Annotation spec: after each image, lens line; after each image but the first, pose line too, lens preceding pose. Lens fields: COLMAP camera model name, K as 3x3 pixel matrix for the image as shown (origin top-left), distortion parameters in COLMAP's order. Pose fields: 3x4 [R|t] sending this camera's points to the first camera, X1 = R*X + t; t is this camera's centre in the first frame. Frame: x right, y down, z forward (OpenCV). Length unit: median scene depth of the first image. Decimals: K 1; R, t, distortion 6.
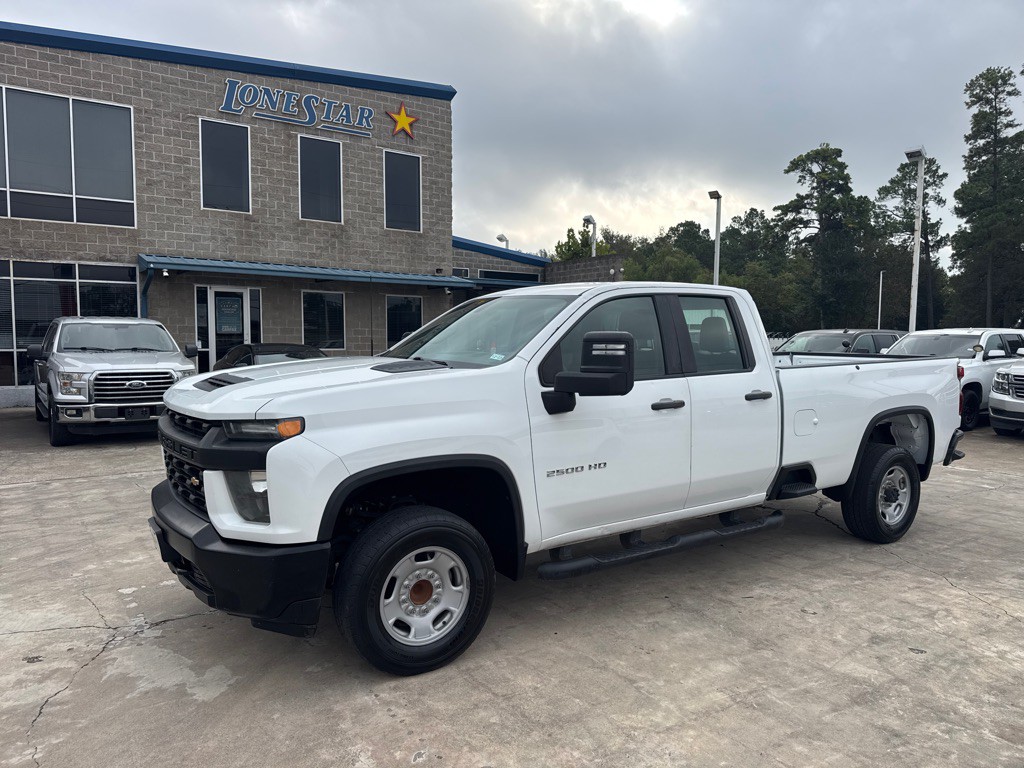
lens RADIAL K [[722.8, 0, 515.0], [0, 722.8, 389.2], [0, 0, 1]] dist [0.037722, -0.044854]
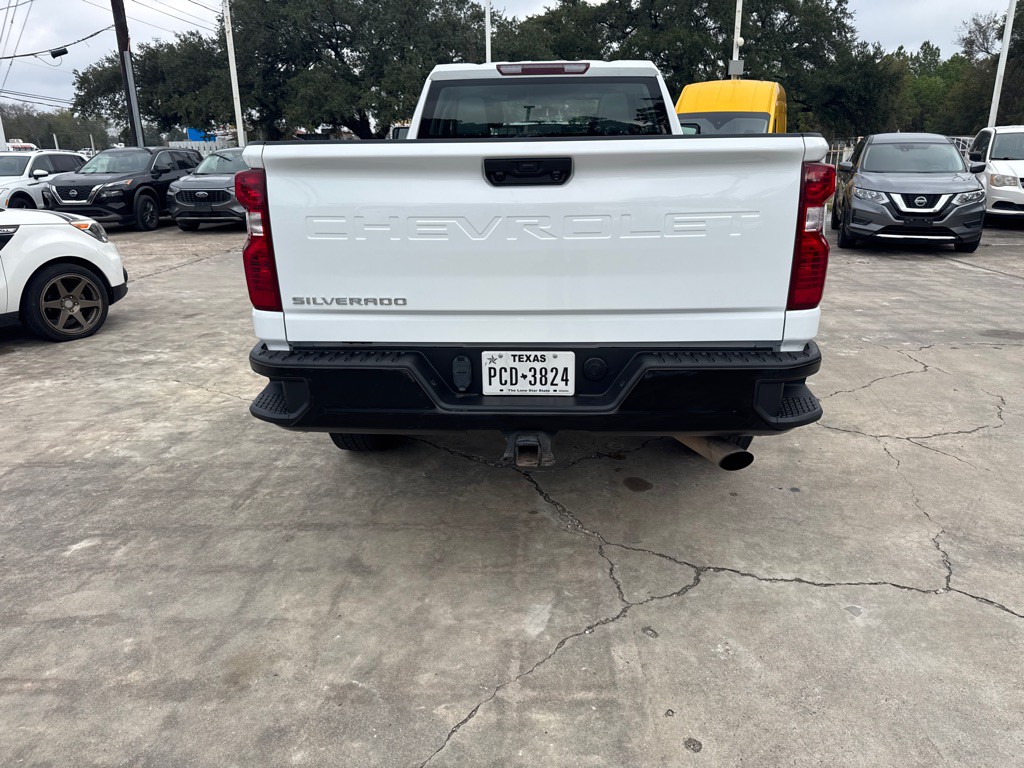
lens RADIAL K [[722.8, 0, 518.4], [0, 722.8, 387.6], [0, 0, 1]] dist [0.037722, -0.044854]
pose [[-0.598407, 0.244314, -0.763034, 1.106291], [-0.054626, 0.937715, 0.343085, -0.080716], [0.799328, 0.246986, -0.547789, 1.775754]]
